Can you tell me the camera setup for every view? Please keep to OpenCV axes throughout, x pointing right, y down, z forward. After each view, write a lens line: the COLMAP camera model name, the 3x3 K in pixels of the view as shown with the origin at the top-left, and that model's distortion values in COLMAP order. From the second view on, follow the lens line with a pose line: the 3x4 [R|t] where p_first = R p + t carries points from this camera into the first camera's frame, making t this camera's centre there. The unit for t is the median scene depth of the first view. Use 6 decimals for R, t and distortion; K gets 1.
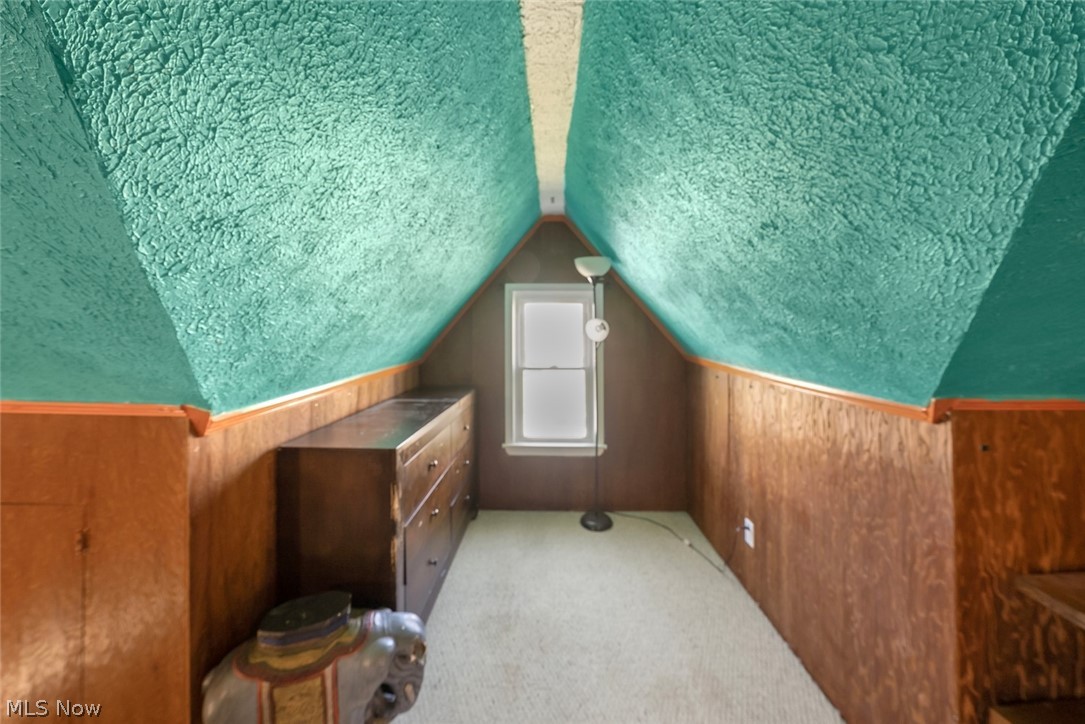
lens RADIAL K [[383.0, 0, 540.7], [0, 383.0, 329.2], [0, 0, 1]] dist [-0.000283, -0.003858]
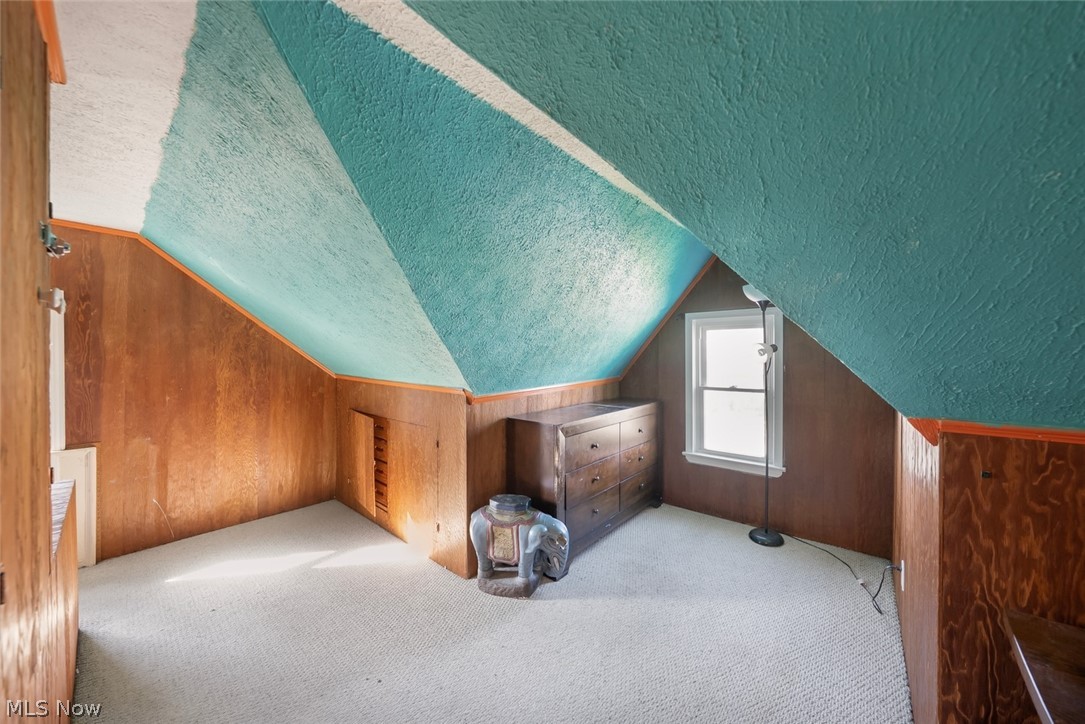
lens RADIAL K [[383.3, 0, 542.5], [0, 383.3, 362.0], [0, 0, 1]] dist [-0.000172, 0.000021]
pose [[0.768356, 0.005742, -0.639997, 0.511938], [0.011182, 0.999687, 0.022393, -0.004956], [0.639925, -0.024362, 0.768051, -0.258272]]
